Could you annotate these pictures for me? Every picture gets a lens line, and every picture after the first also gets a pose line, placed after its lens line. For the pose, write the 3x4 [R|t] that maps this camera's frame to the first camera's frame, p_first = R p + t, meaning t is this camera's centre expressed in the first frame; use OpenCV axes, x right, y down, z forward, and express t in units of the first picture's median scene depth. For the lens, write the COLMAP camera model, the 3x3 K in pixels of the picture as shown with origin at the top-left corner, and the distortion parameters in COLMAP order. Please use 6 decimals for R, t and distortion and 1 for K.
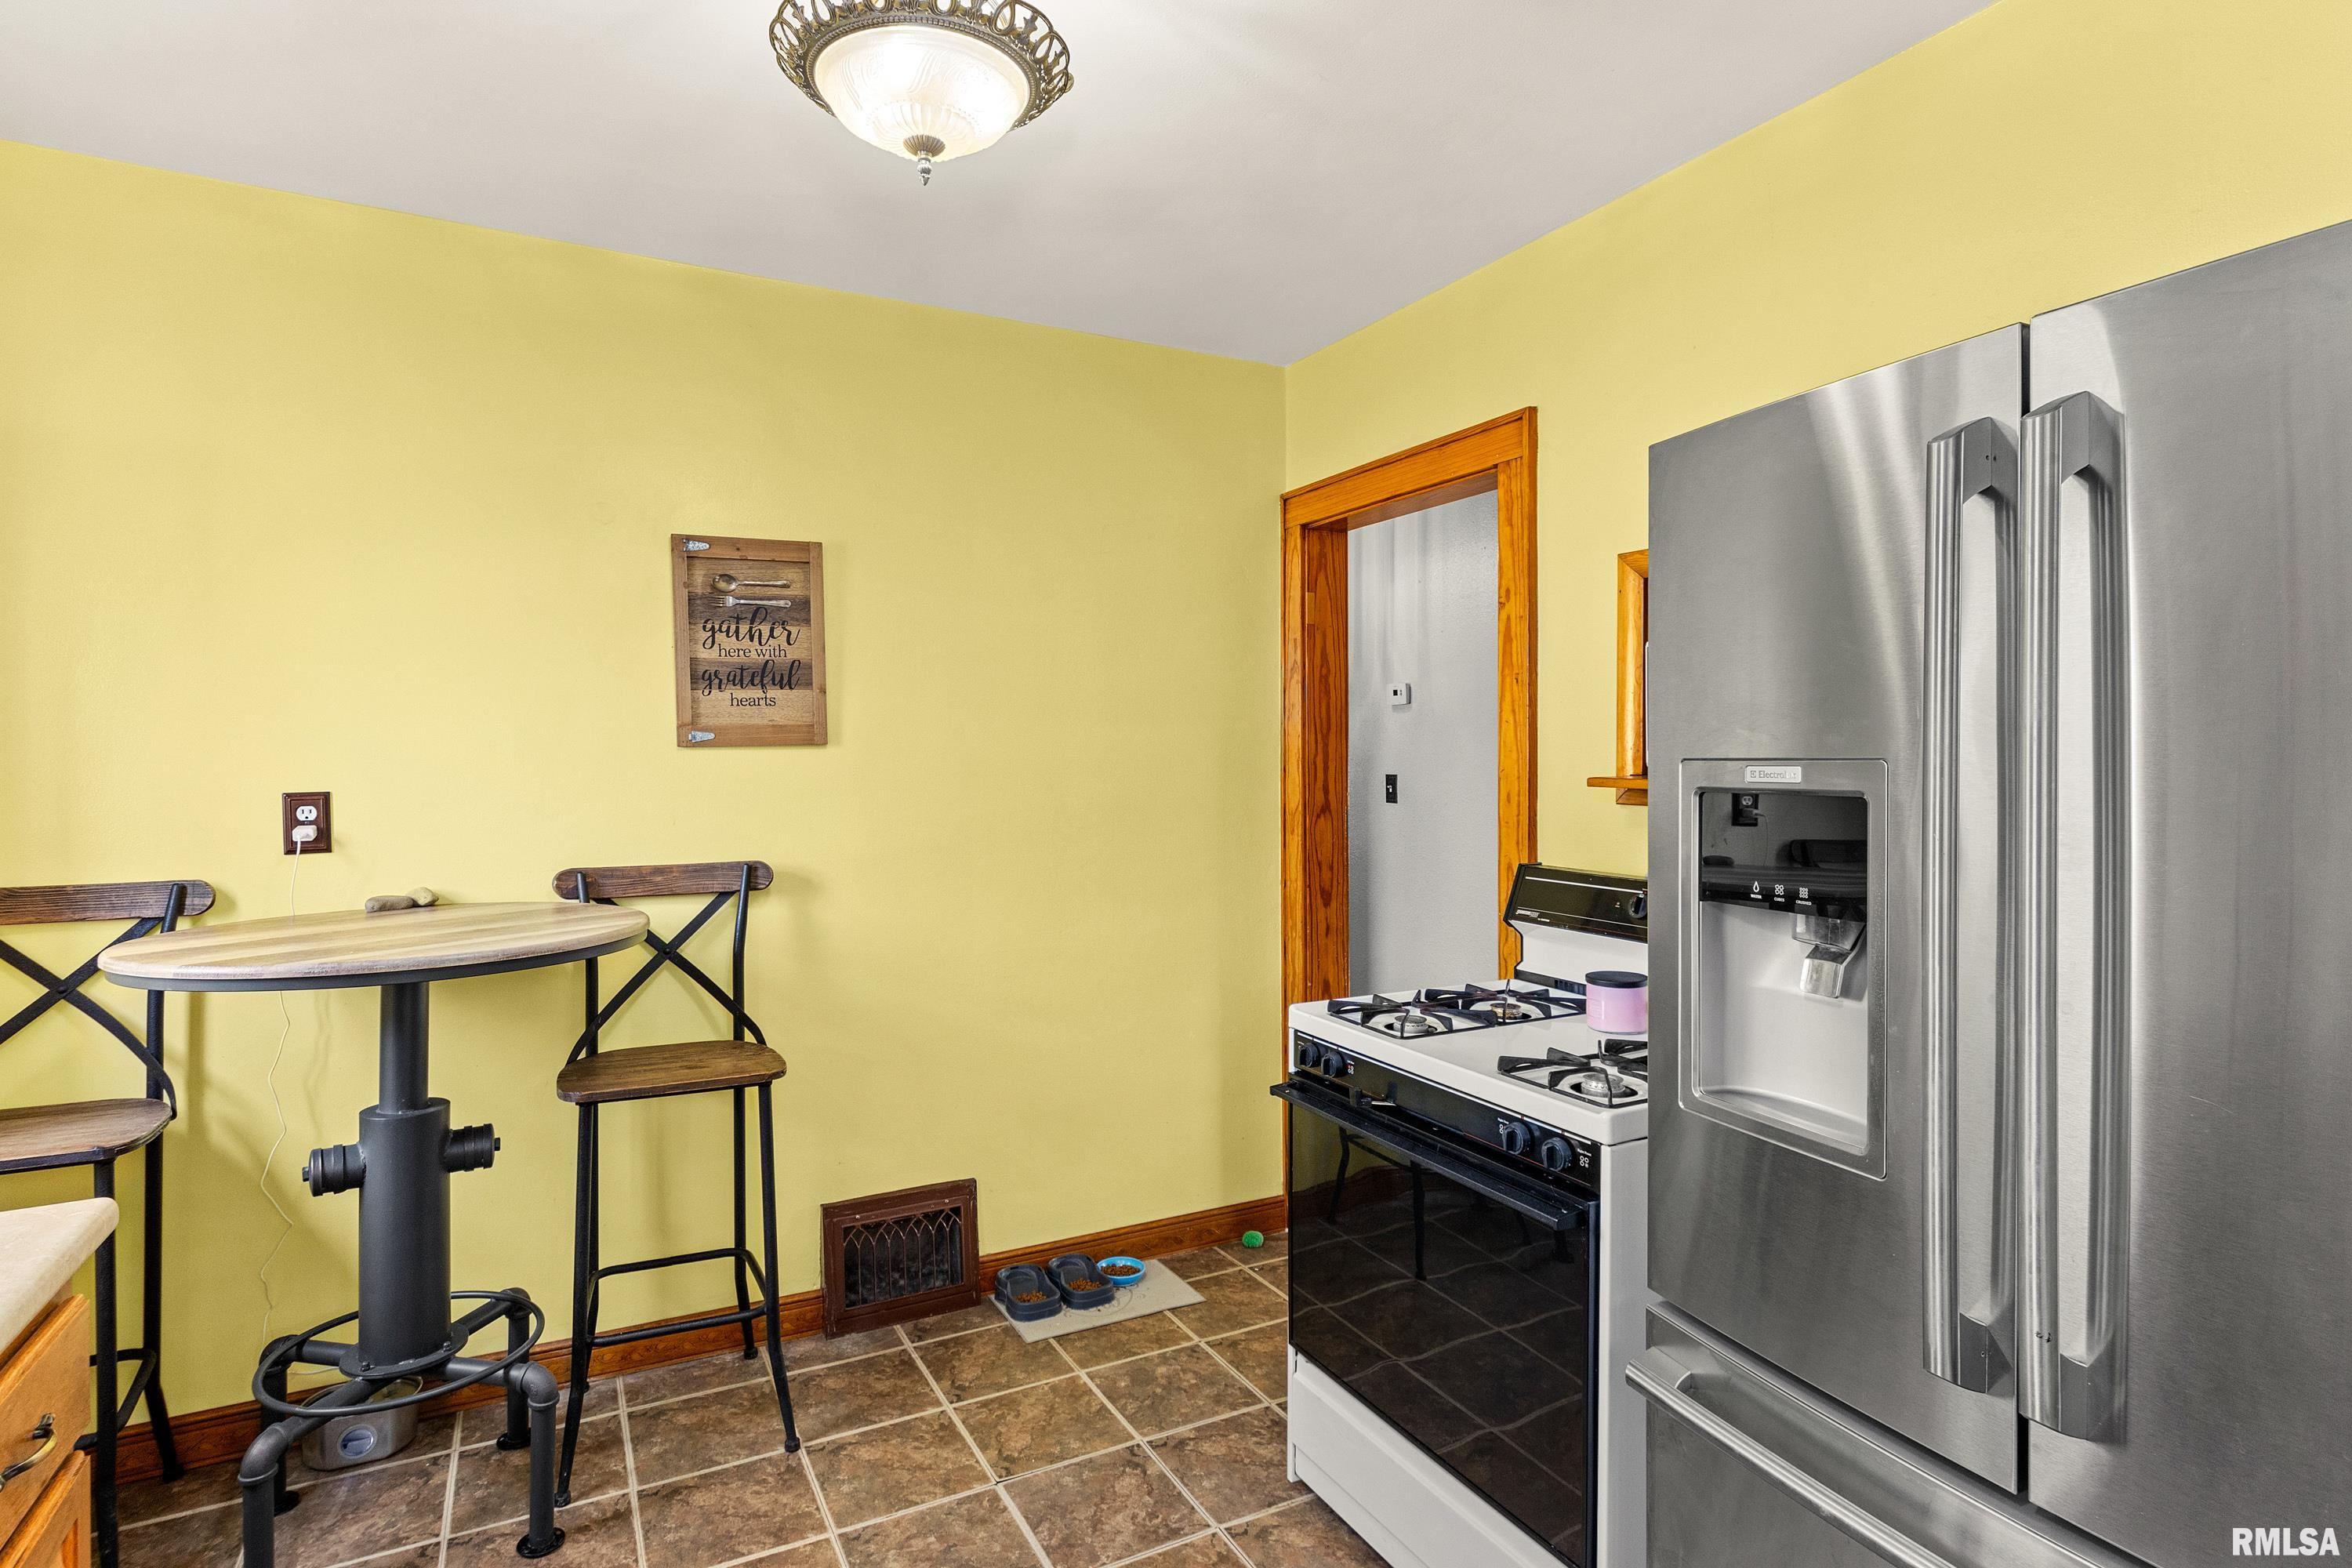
lens RADIAL K [[1186.6, 0, 1150.5], [0, 1186.6, 766.9], [0, 0, 1]] dist [-0.001128, -0.001364]
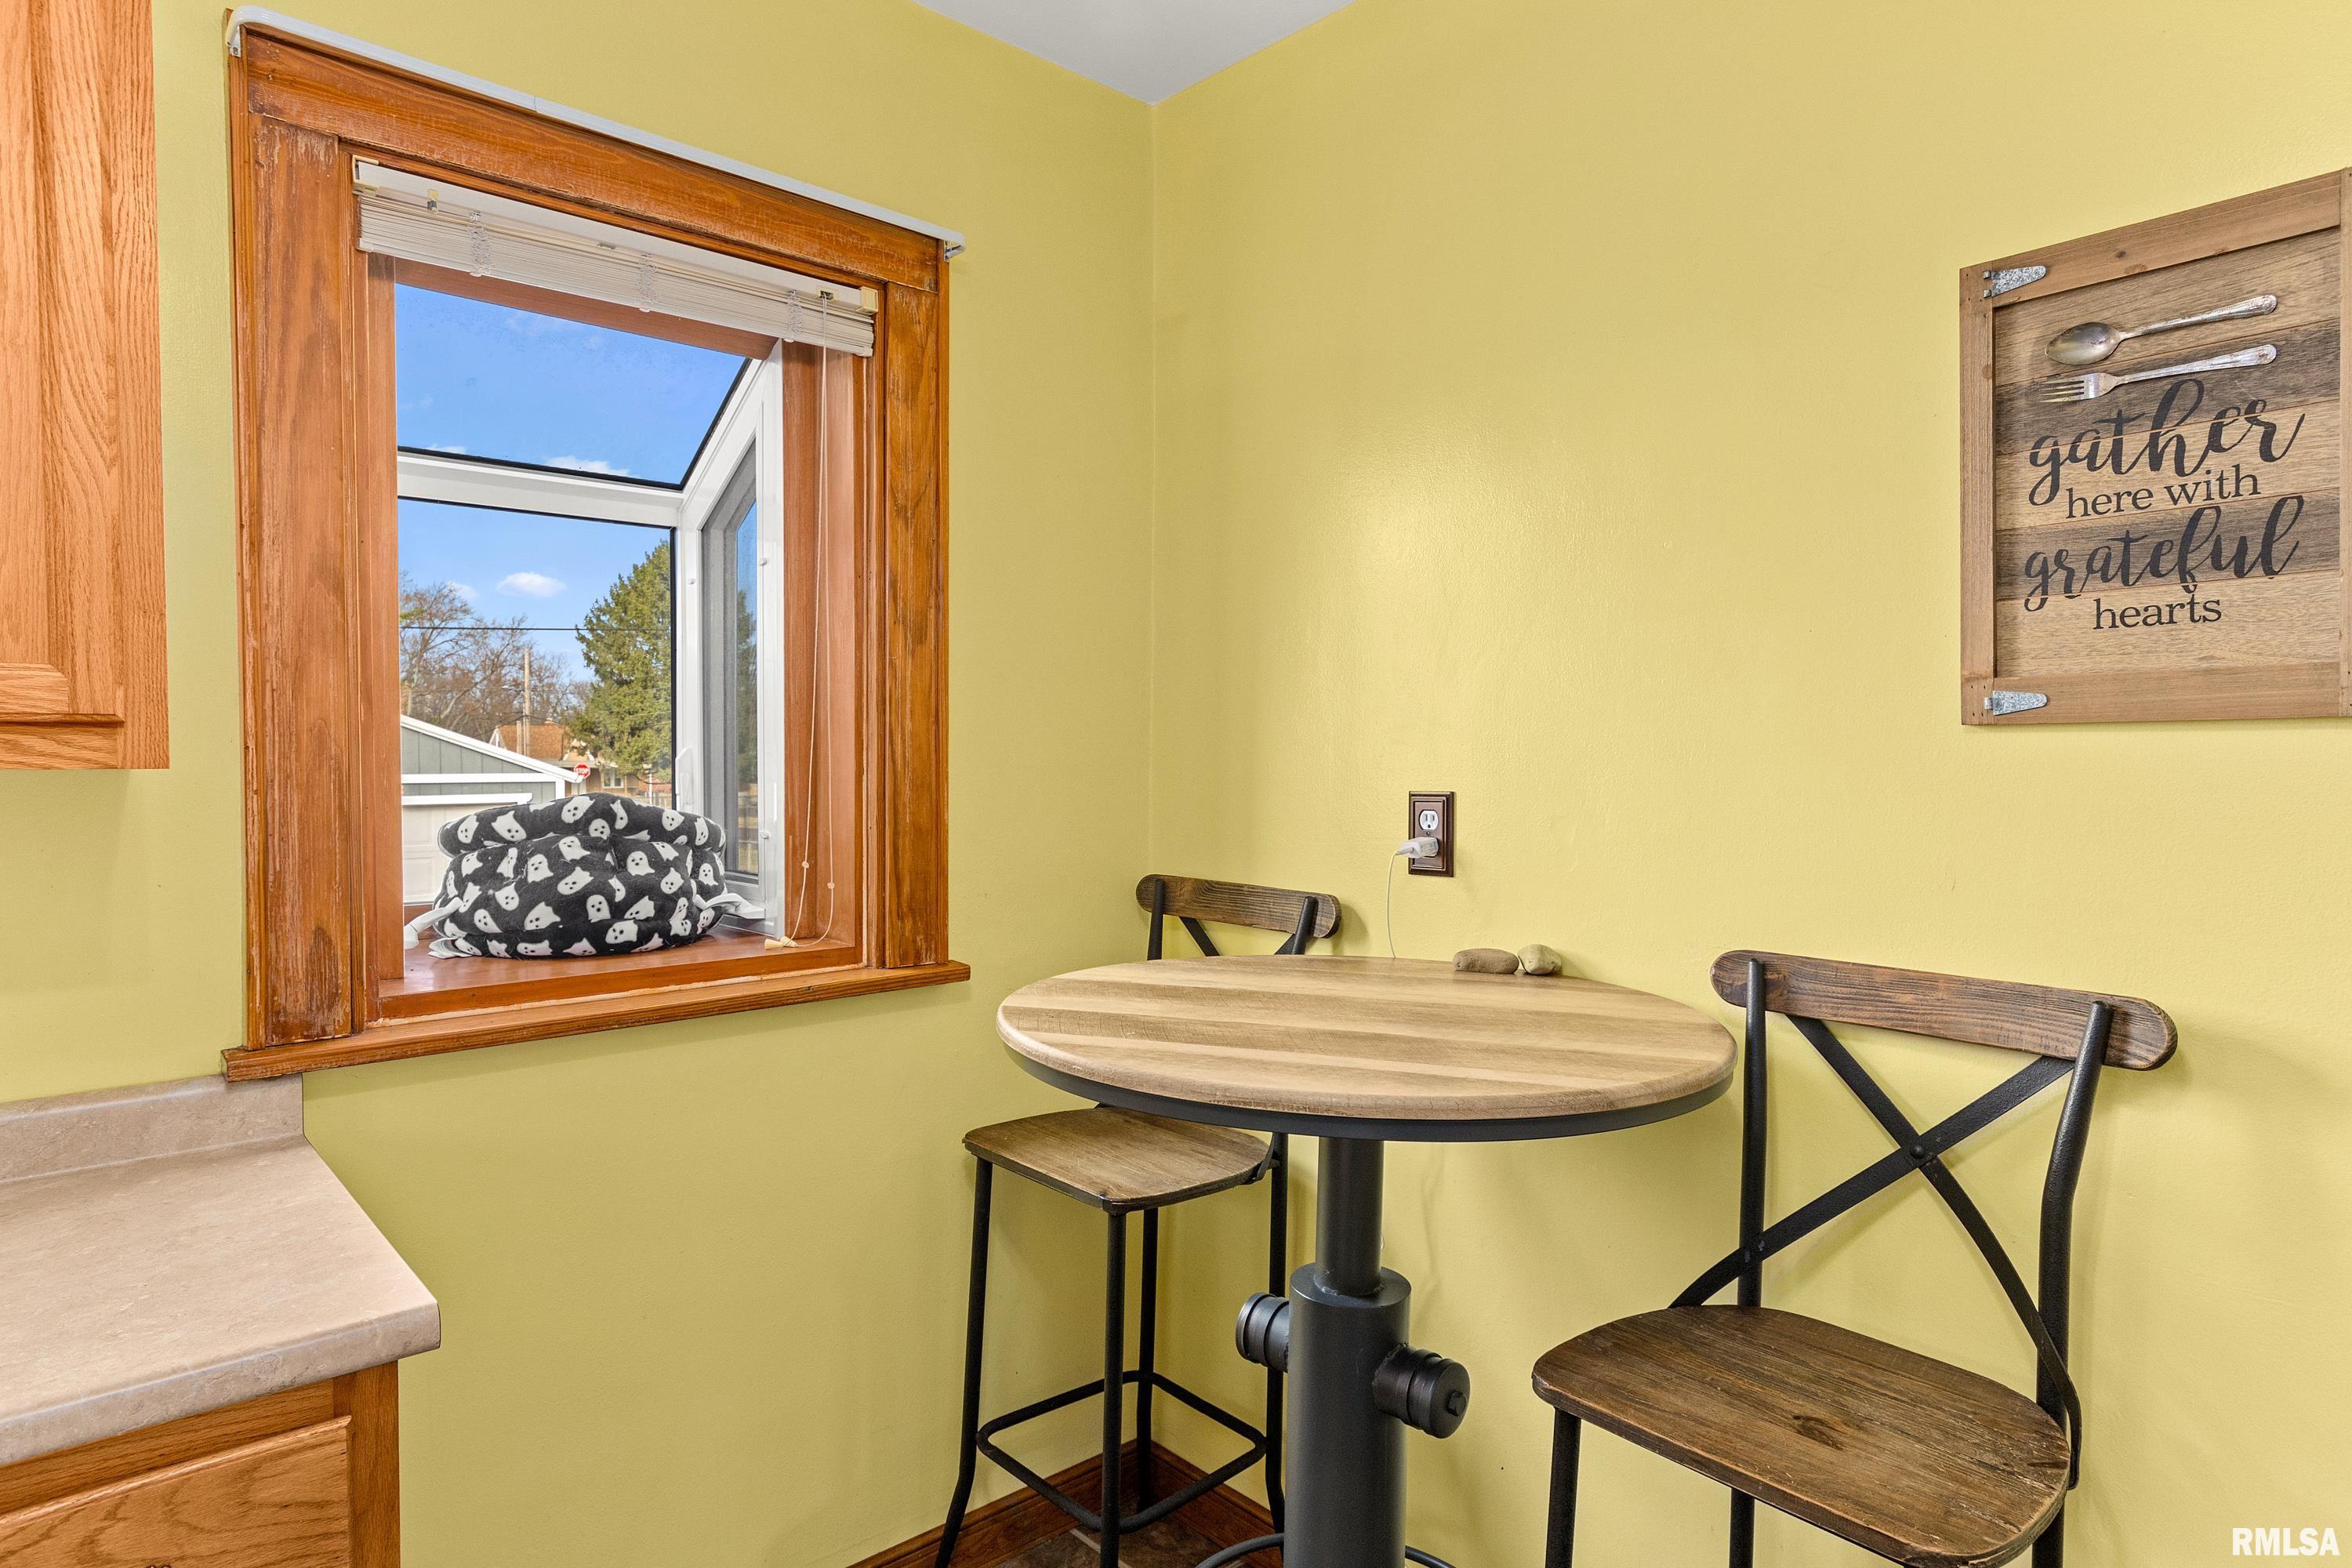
lens RADIAL K [[1325.1, 0, 1176.0], [0, 1325.1, 784.0], [0, 0, 1]] dist [0.003766, 0.003113]
pose [[0.258810, 0.033204, -0.965357, 0.028697], [-0.017534, 0.999406, 0.029675, -0.003721], [0.965769, 0.009246, 0.259239, 0.566377]]
